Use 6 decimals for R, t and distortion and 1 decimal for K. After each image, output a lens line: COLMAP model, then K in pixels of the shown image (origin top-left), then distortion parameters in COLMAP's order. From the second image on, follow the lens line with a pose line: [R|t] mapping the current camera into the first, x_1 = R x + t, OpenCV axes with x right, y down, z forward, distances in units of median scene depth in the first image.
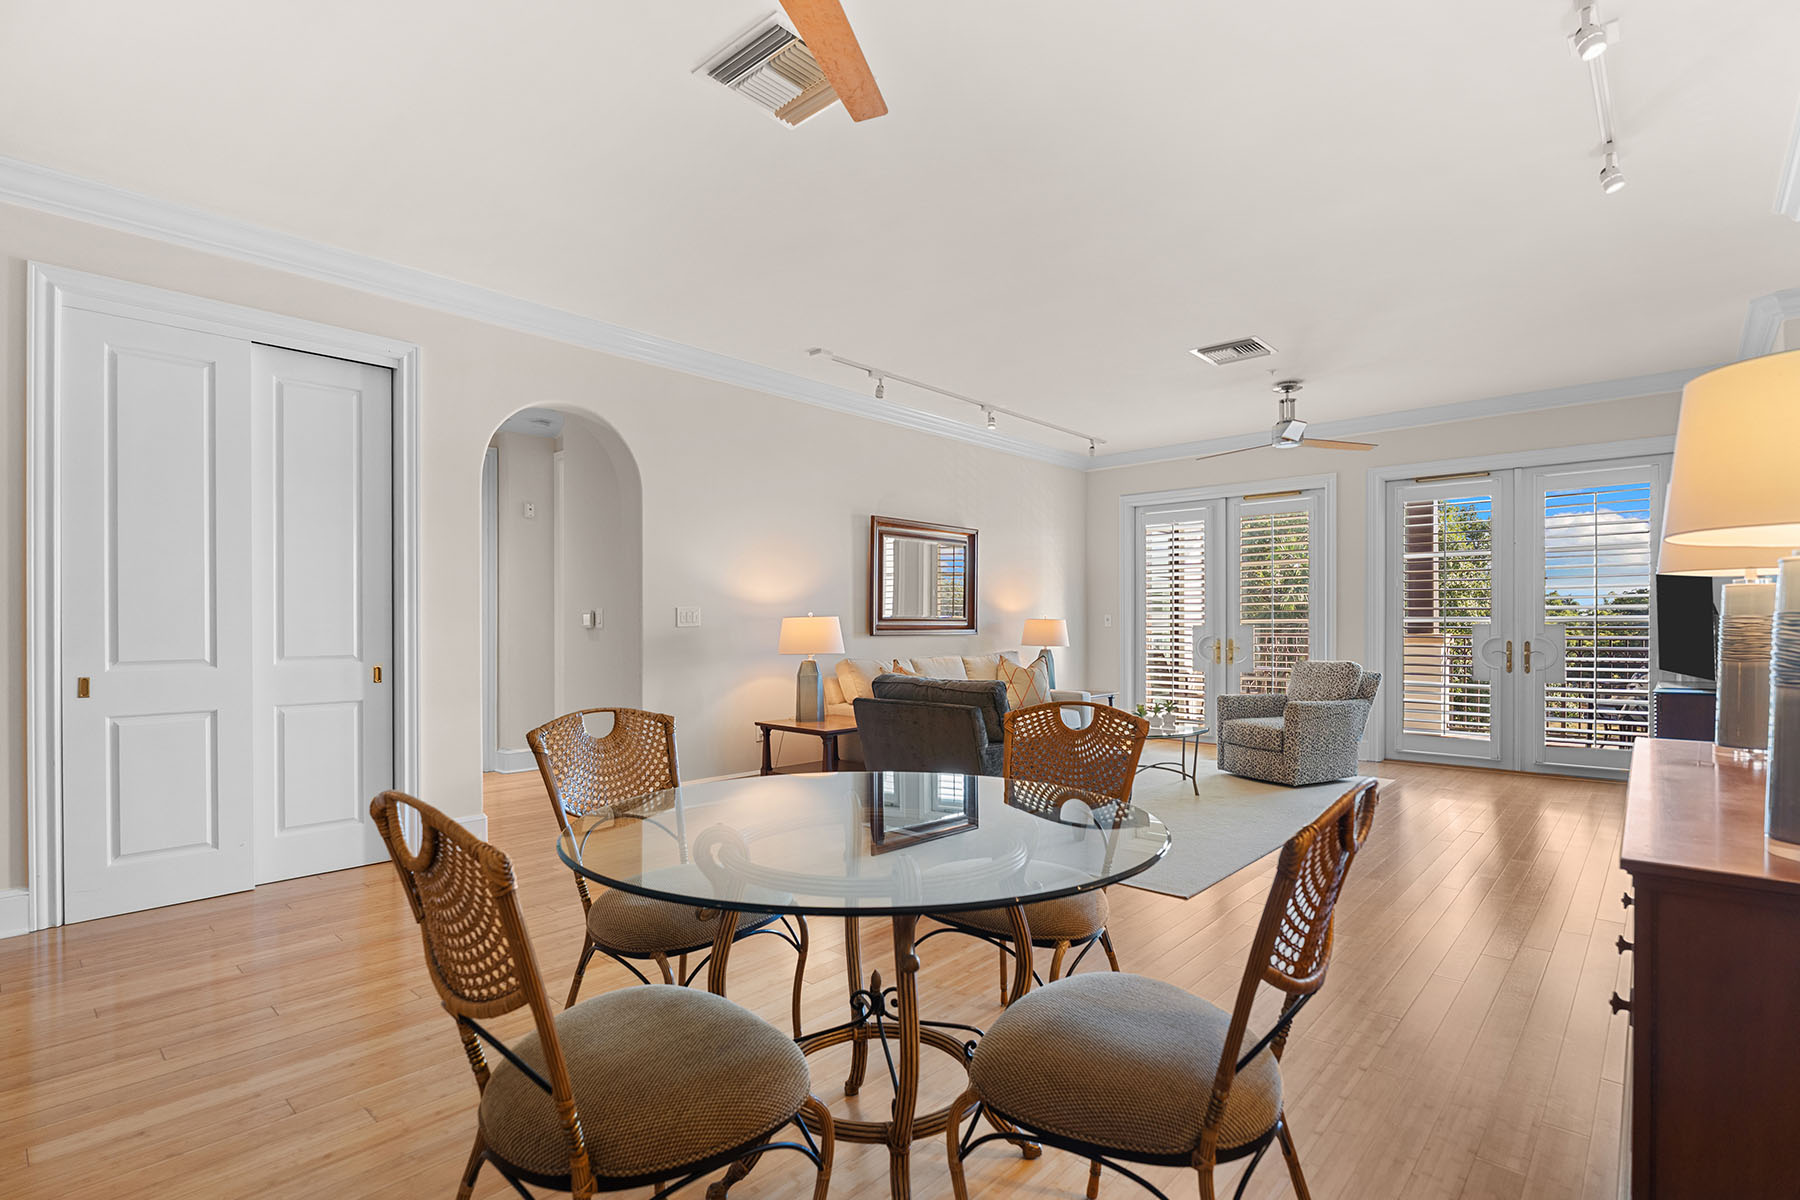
lens RADIAL K [[848.5, 0, 892.5], [0, 848.5, 624.5], [0, 0, 1]] dist [-0.009567, -0.001868]
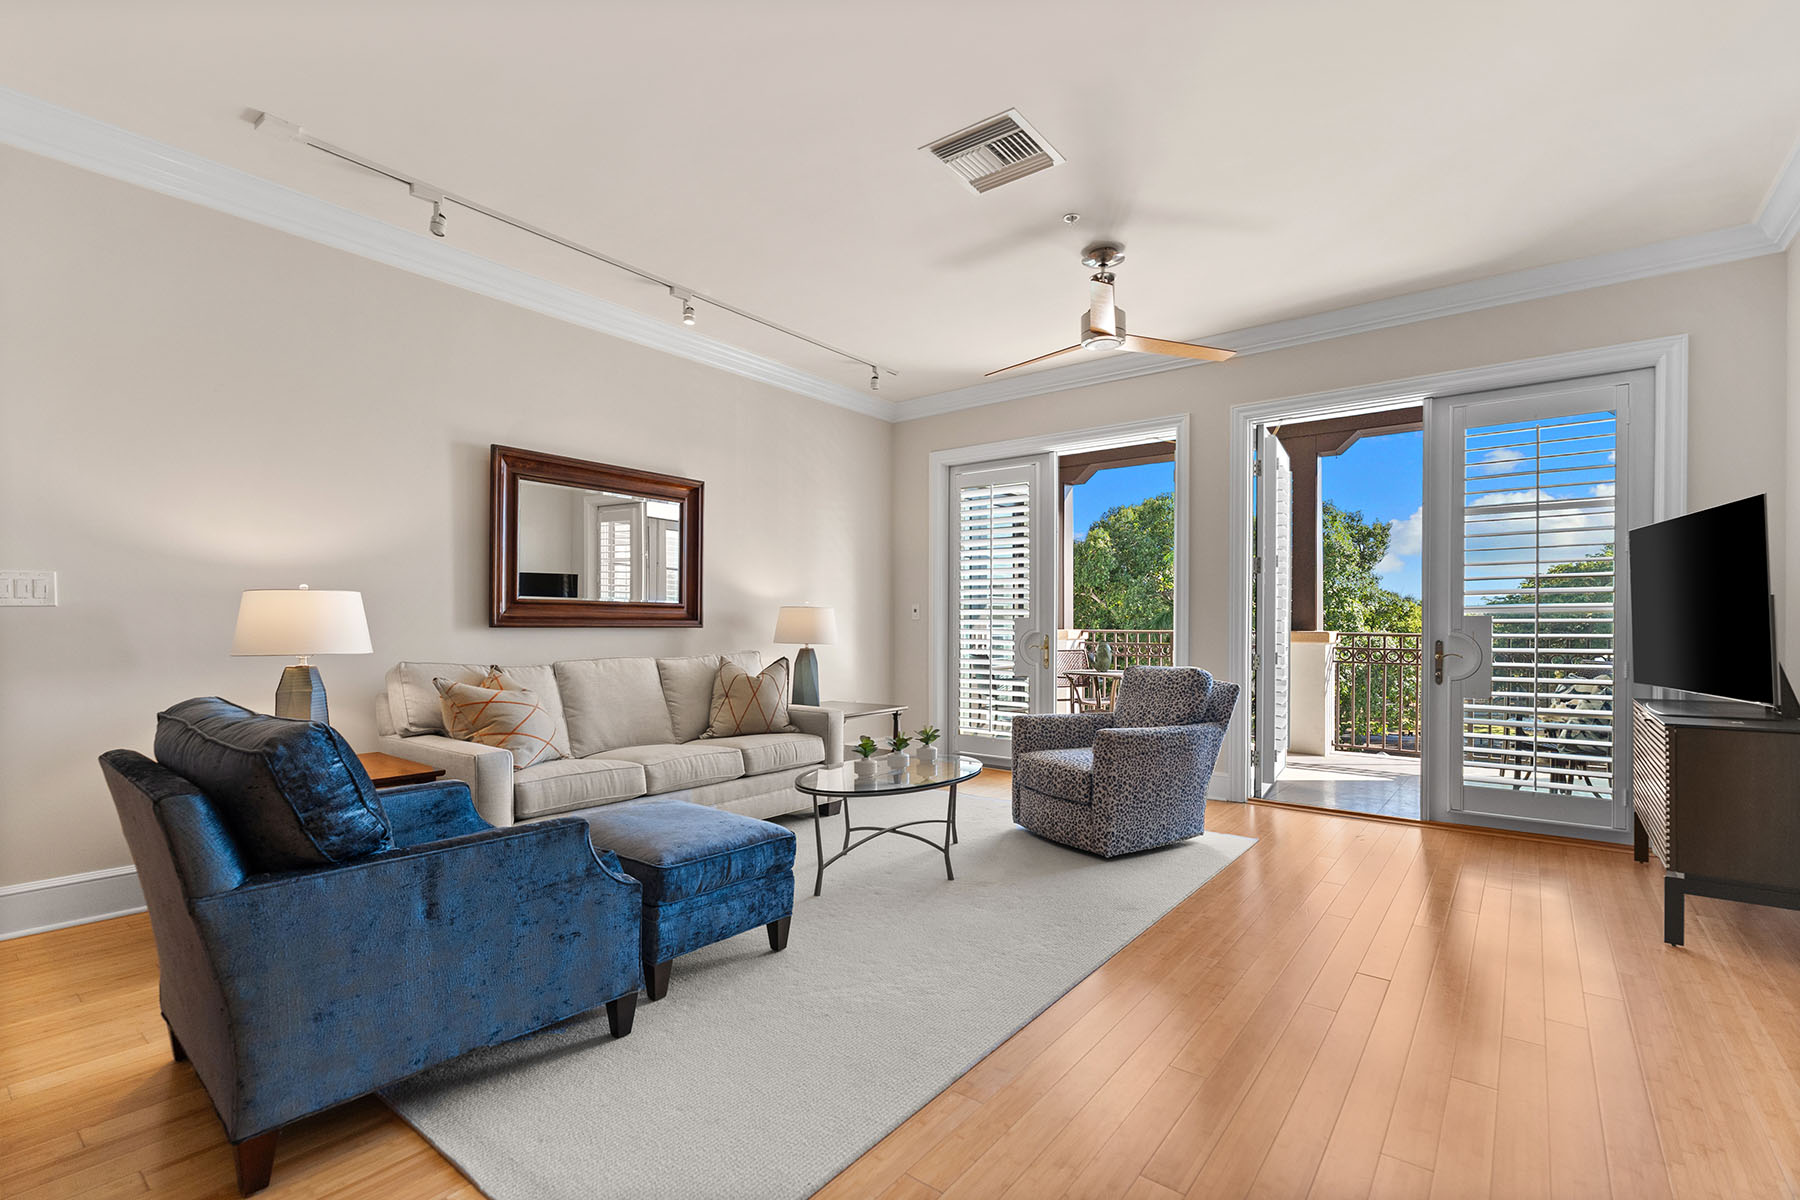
lens RADIAL K [[804.9, 0, 894.2], [0, 804.9, 627.5], [0, 0, 1]] dist [-0.000911, -0.002207]
pose [[0.996807, 0.004525, 0.079718, 0.238288], [-0.004742, 0.999986, 0.002541, 0.009724], [-0.079706, -0.002911, 0.996814, 0.356964]]
